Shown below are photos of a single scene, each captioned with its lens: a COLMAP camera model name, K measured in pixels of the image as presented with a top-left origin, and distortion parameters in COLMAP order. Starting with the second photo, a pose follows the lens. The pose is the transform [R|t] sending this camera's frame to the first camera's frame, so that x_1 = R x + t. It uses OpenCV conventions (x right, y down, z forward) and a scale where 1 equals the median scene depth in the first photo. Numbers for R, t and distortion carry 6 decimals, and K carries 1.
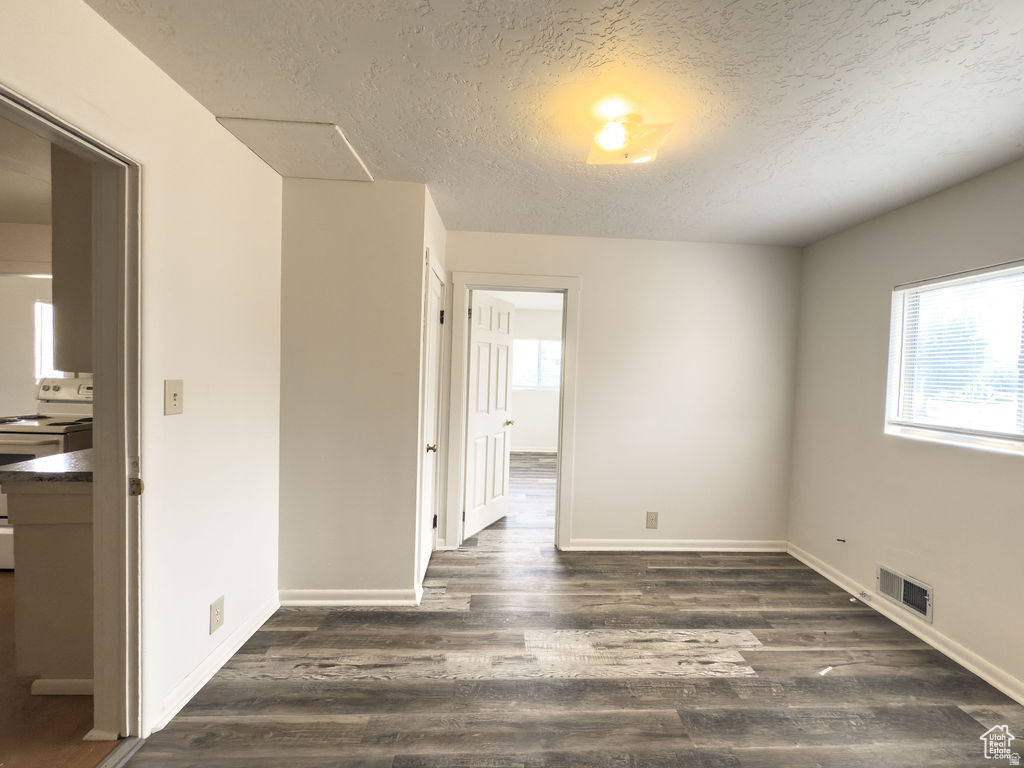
lens RADIAL K [[413.5, 0, 532.6], [0, 413.5, 386.3], [0, 0, 1]] dist [-0.001743, 0.000415]
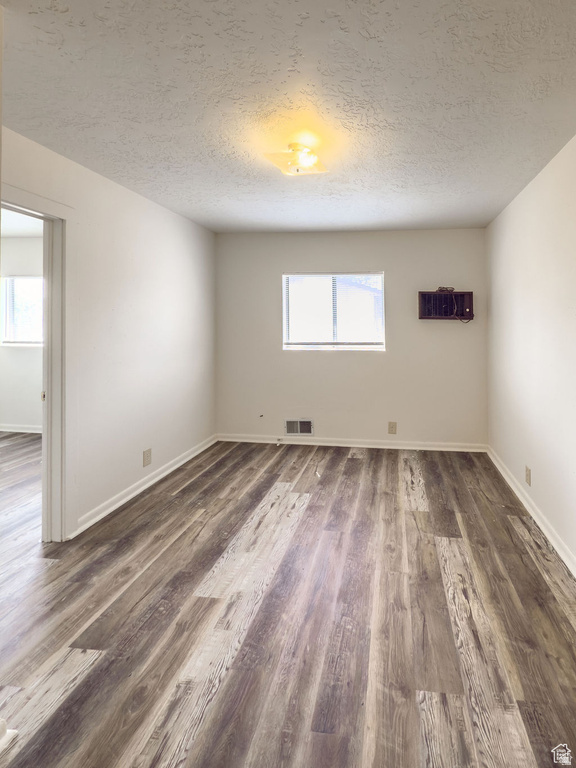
lens RADIAL K [[349.2, 0, 348.5], [0, 349.2, 315.0], [0, 0, 1]] dist [-0.002570, 0.000272]
pose [[0.170525, -0.005421, 0.985338, -0.772726], [0.030979, 0.999520, 0.000137, -0.028823], [-0.984866, 0.030501, 0.170611, 0.535590]]
